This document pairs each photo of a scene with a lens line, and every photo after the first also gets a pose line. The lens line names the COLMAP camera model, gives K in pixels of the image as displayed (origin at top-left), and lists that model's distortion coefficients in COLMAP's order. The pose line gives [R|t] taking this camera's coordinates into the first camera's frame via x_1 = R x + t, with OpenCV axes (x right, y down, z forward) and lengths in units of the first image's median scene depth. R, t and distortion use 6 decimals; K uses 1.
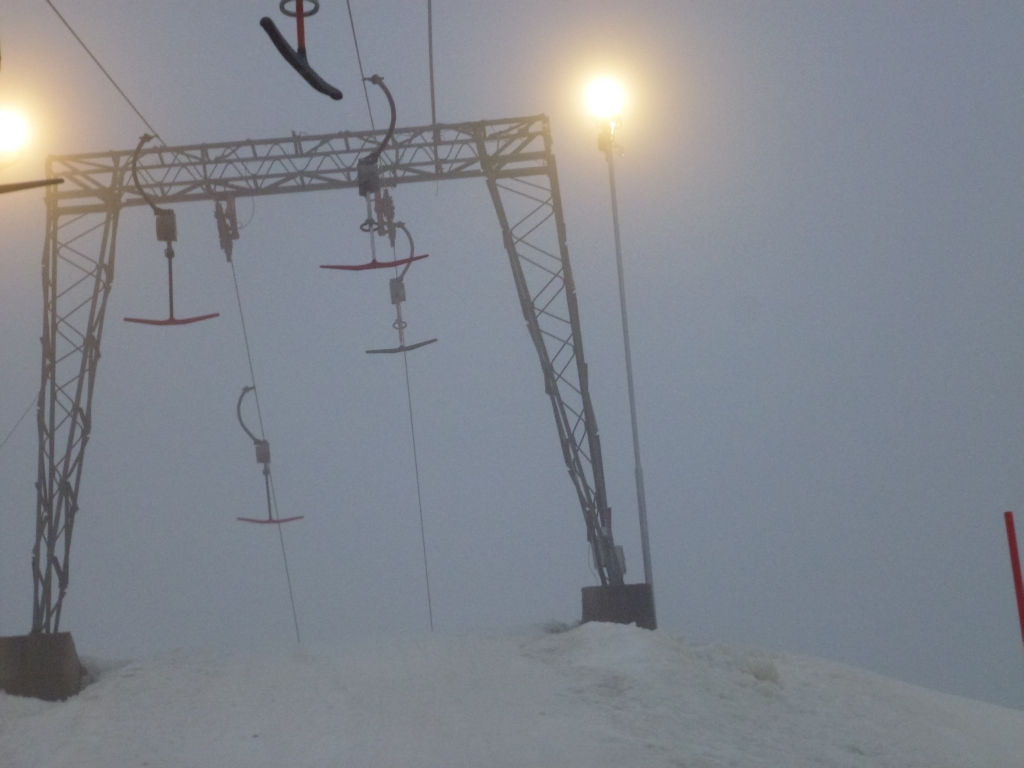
lens RADIAL K [[4216.5, 0, 520.7], [0, 4216.5, 382.0], [0, 0, 1]] dist [0.294183, 0.000000]
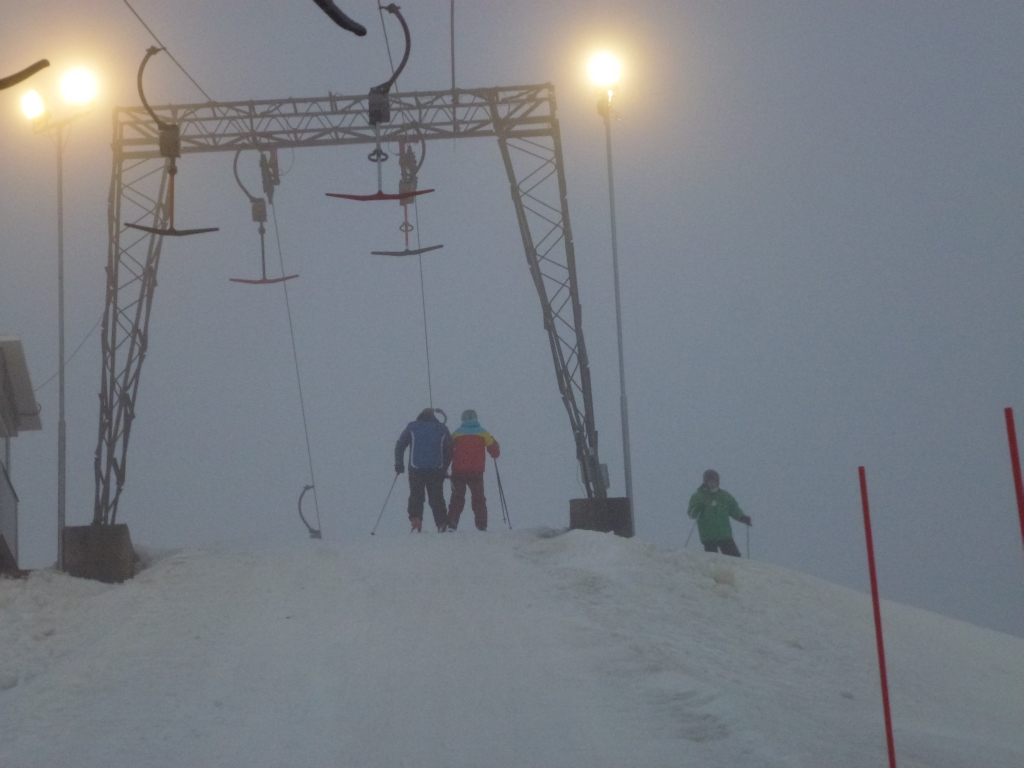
lens RADIAL K [[4216.5, 0, 507.3], [0, 4216.5, 384.1], [0, 0, 1]] dist [0.294183, 0.000000]
pose [[0.999543, 0.030095, -0.002971, -0.000203], [-0.030014, 0.999254, 0.024313, -0.009832], [0.003701, -0.024213, 0.999700, -0.146034]]
